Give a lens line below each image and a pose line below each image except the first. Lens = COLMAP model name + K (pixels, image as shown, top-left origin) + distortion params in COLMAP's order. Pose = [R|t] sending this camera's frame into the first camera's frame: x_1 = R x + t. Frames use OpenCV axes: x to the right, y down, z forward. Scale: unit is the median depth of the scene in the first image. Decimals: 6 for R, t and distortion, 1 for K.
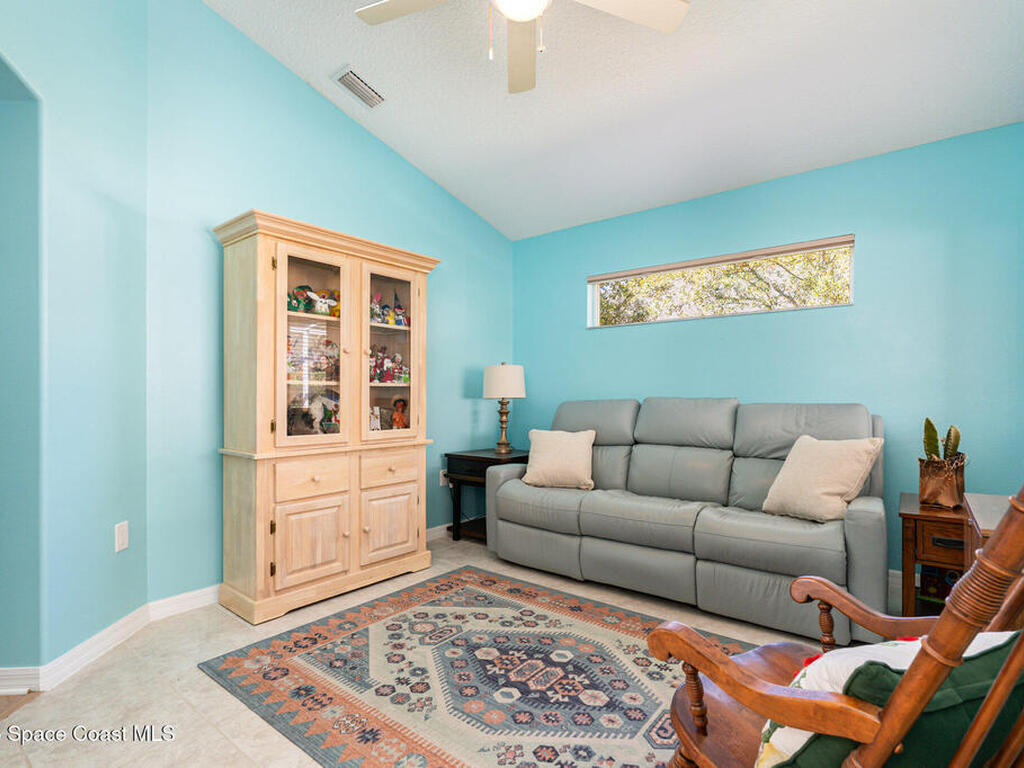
lens RADIAL K [[509.1, 0, 515.2], [0, 509.1, 391.3], [0, 0, 1]] dist [-0.003077, 0.000162]
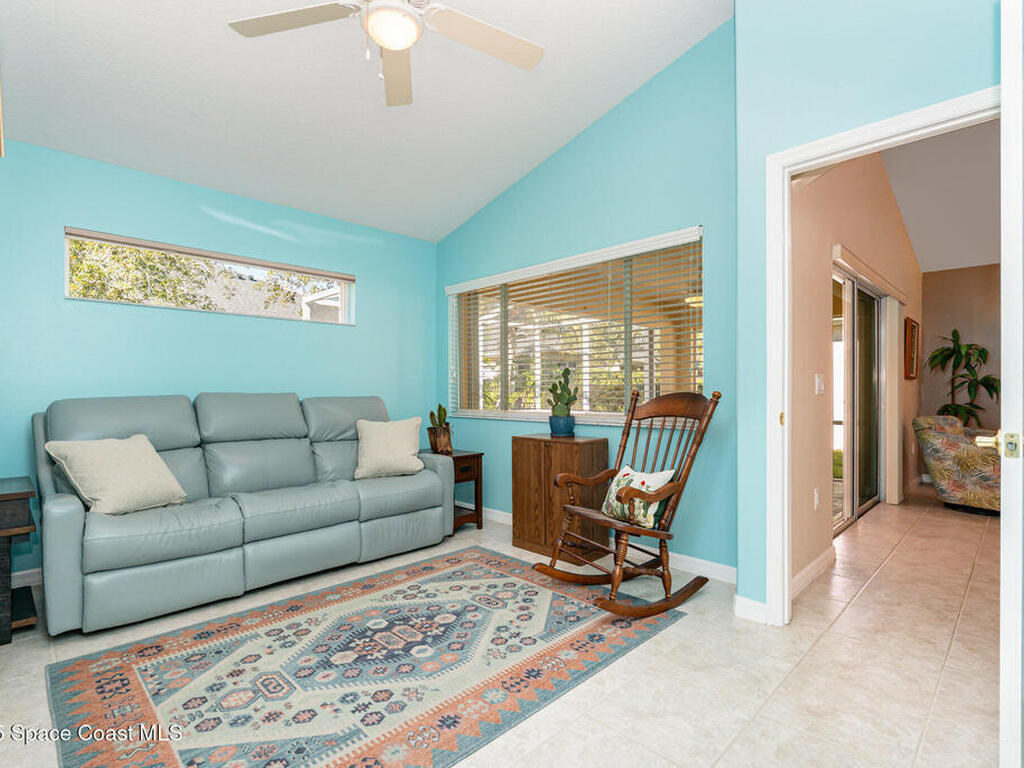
lens RADIAL K [[509.1, 0, 512.3], [0, 509.1, 388.3], [0, 0, 1]] dist [-0.003077, 0.000162]
pose [[0.132997, 0.007628, 0.991087, -0.890324], [-0.004927, 0.999963, -0.007035, 0.011359], [-0.991104, -0.003947, 0.133030, 0.514021]]
